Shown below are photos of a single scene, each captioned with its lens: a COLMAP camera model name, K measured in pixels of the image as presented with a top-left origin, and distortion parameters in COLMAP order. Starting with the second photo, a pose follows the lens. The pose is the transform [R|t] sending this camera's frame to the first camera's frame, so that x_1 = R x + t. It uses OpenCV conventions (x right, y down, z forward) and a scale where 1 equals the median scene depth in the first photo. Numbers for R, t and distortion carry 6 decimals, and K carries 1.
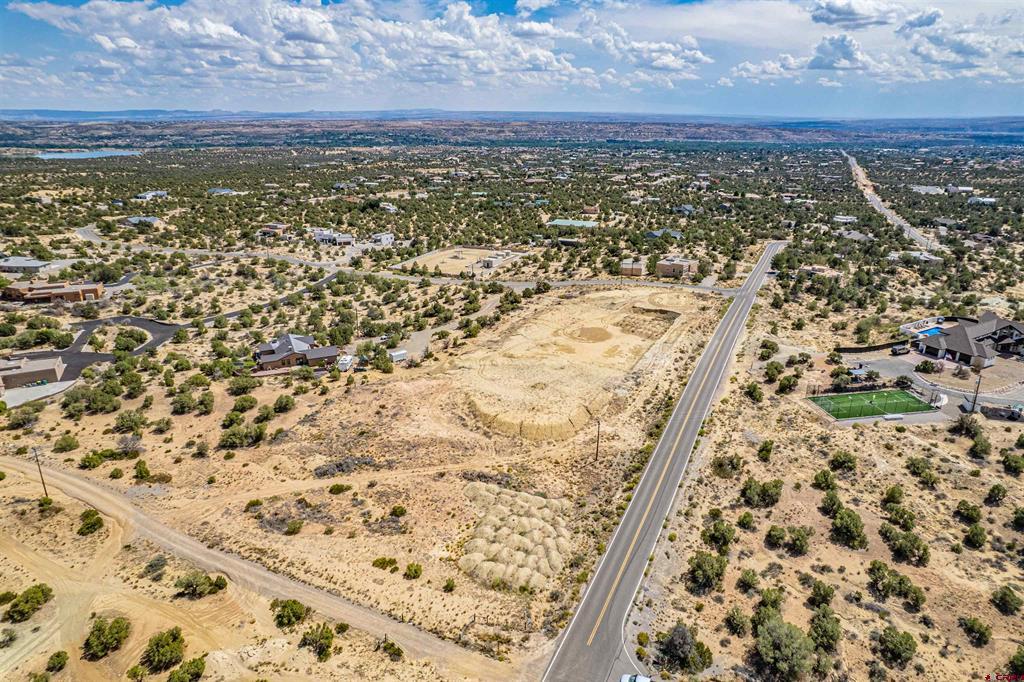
lens RADIAL K [[651.6, 0, 516.8], [0, 651.6, 343.6], [0, 0, 1]] dist [-0.079083, 0.072803]
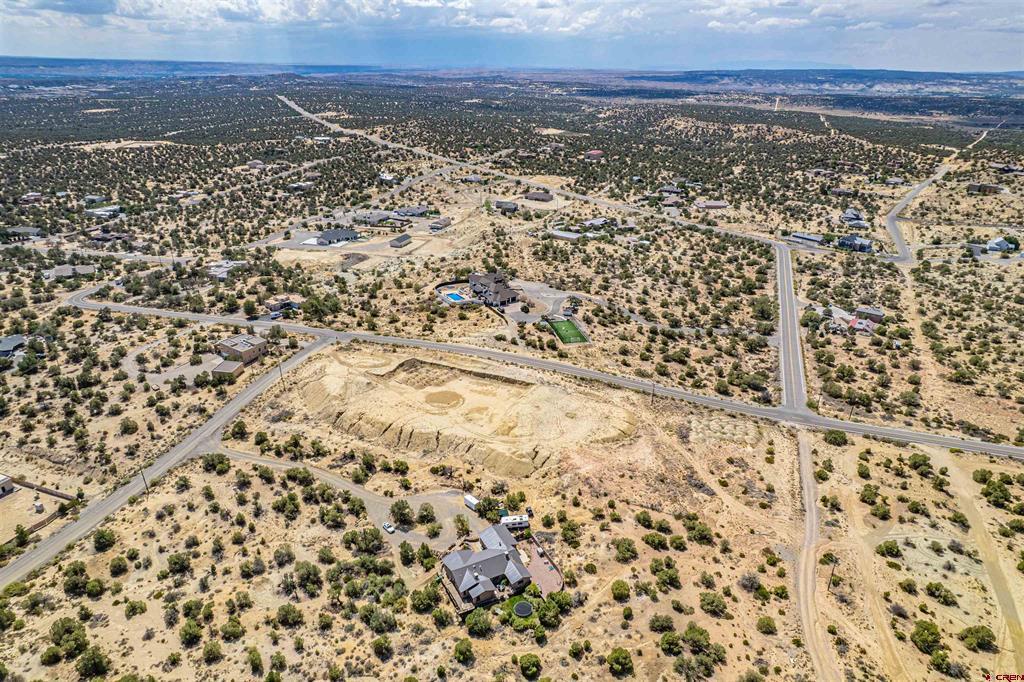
lens RADIAL K [[651.6, 0, 516.8], [0, 651.6, 343.6], [0, 0, 1]] dist [-0.079083, 0.072803]
pose [[-0.055964, -0.407285, 0.911585, -1.463018], [0.324597, 0.855996, 0.402377, -0.836003], [-0.944195, 0.318416, 0.084298, 1.132344]]
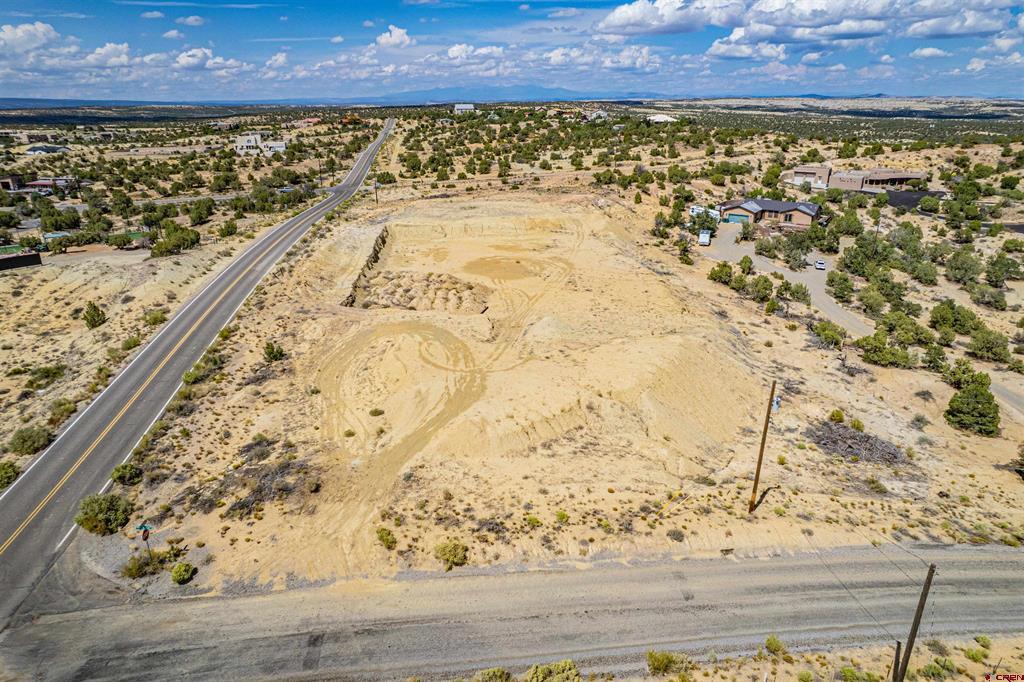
lens RADIAL K [[651.6, 0, 516.8], [0, 651.6, 343.6], [0, 0, 1]] dist [-0.079083, 0.072803]
pose [[-0.849842, 0.187820, -0.492434, 0.573011], [-0.174235, 0.781687, 0.598839, -0.430829], [0.497403, 0.594718, -0.631586, 2.104450]]
